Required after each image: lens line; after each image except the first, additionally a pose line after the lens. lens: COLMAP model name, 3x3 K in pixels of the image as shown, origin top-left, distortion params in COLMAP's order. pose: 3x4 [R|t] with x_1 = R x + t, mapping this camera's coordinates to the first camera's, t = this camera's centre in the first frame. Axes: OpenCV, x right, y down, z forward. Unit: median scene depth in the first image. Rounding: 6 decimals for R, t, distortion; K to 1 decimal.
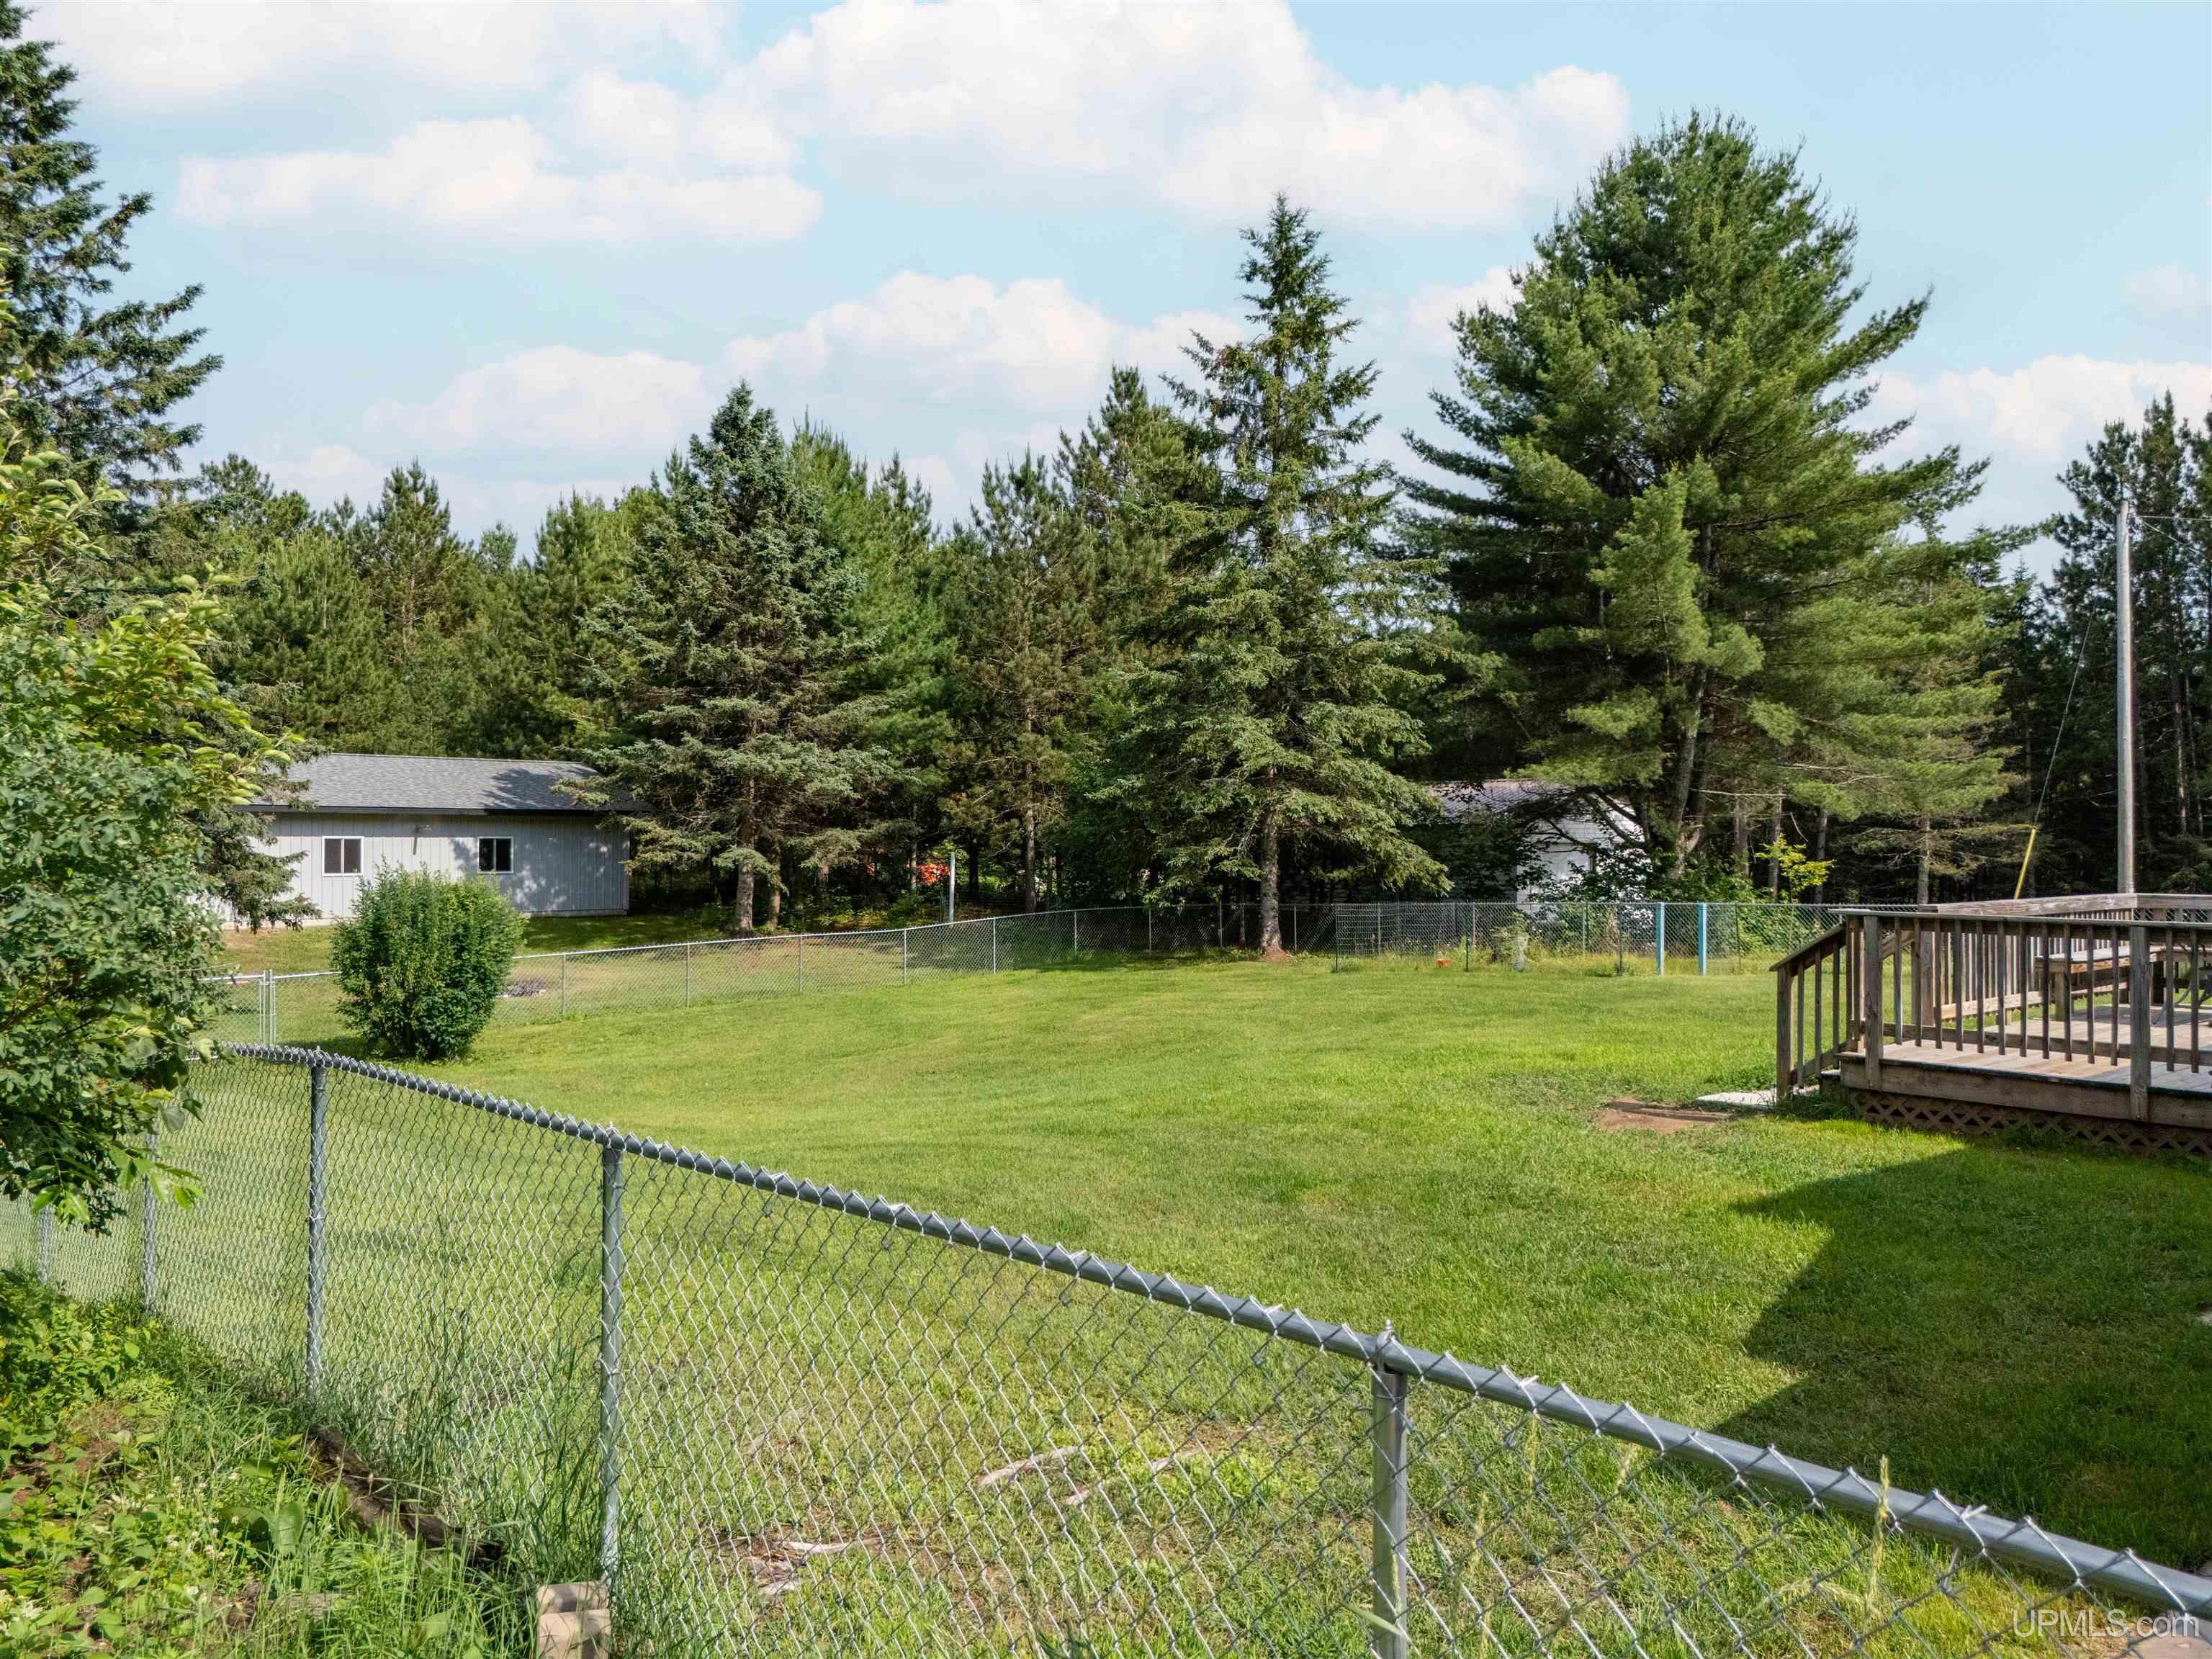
lens RADIAL K [[1616.9, 0, 1086.1], [0, 1616.9, 826.0], [0, 0, 1]] dist [0.068558, -0.000032]
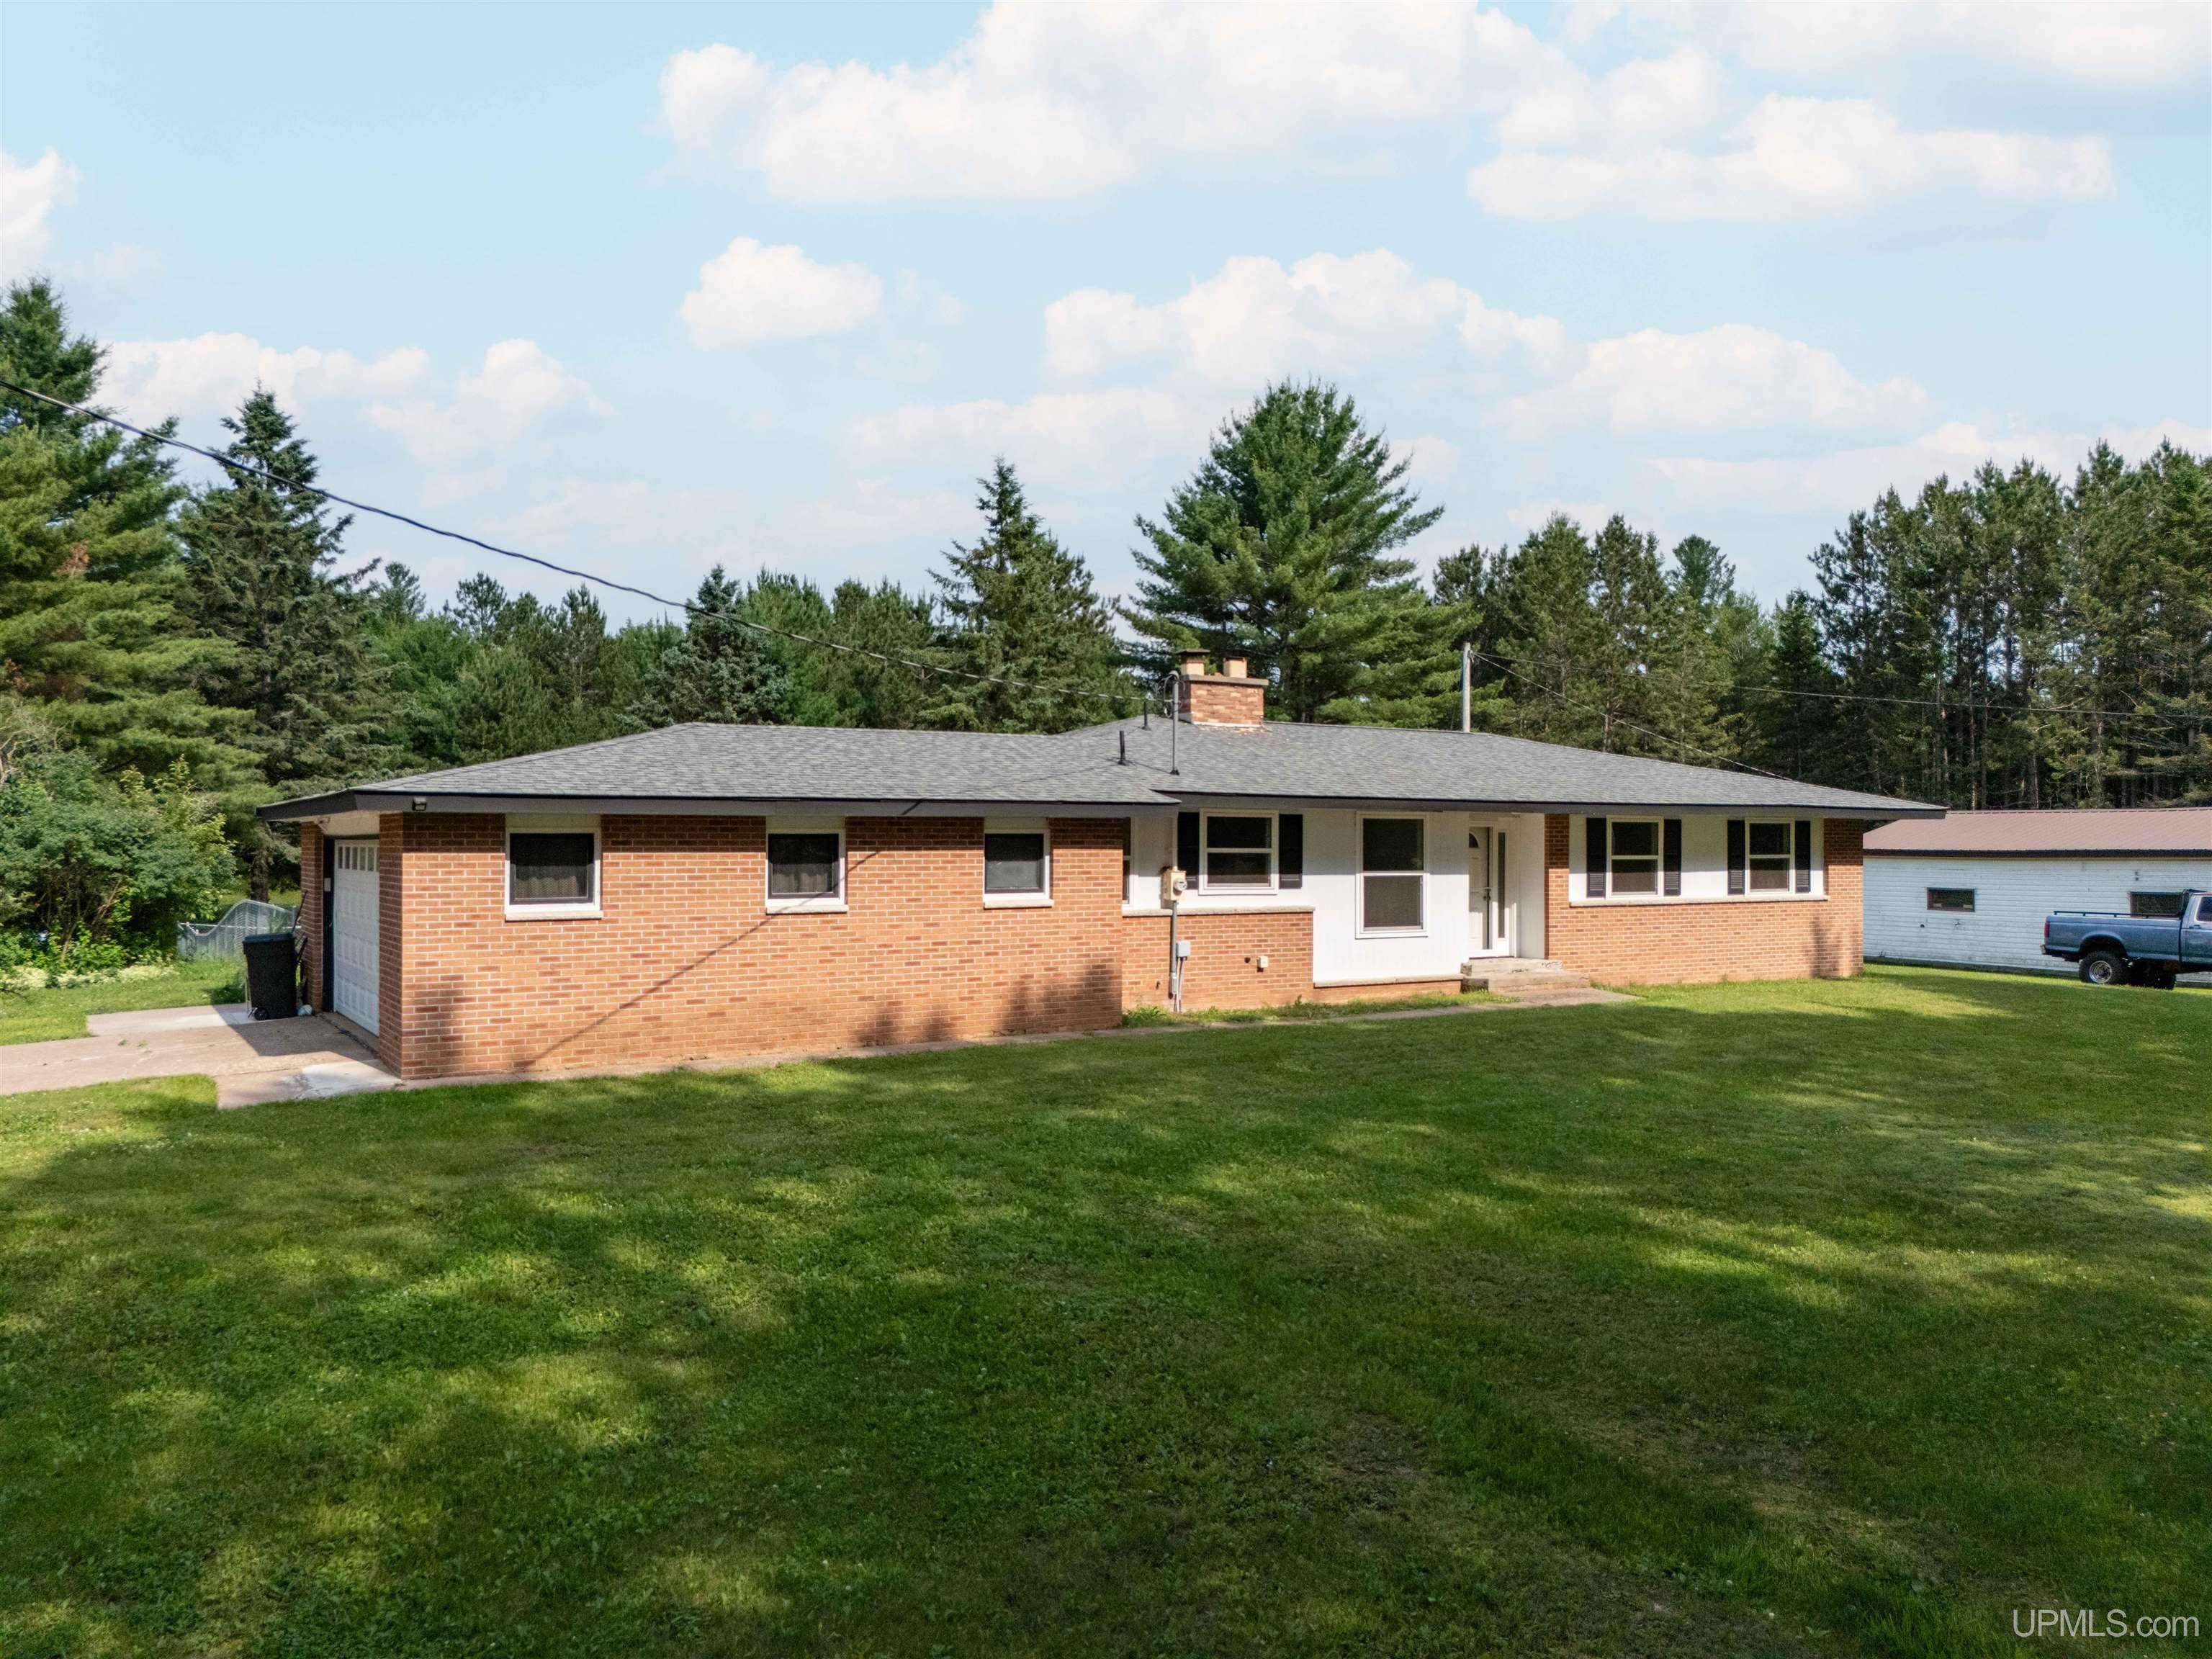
lens RADIAL K [[1567.5, 0, 1106.0], [0, 1567.5, 829.5], [0, 0, 1]] dist [0.091468, 0.000859]
pose [[0.987819, -0.005592, -0.155506, 0.468469], [0.006373, 0.999969, 0.004525, -0.016738], [0.155476, -0.005461, 0.987825, -0.557358]]
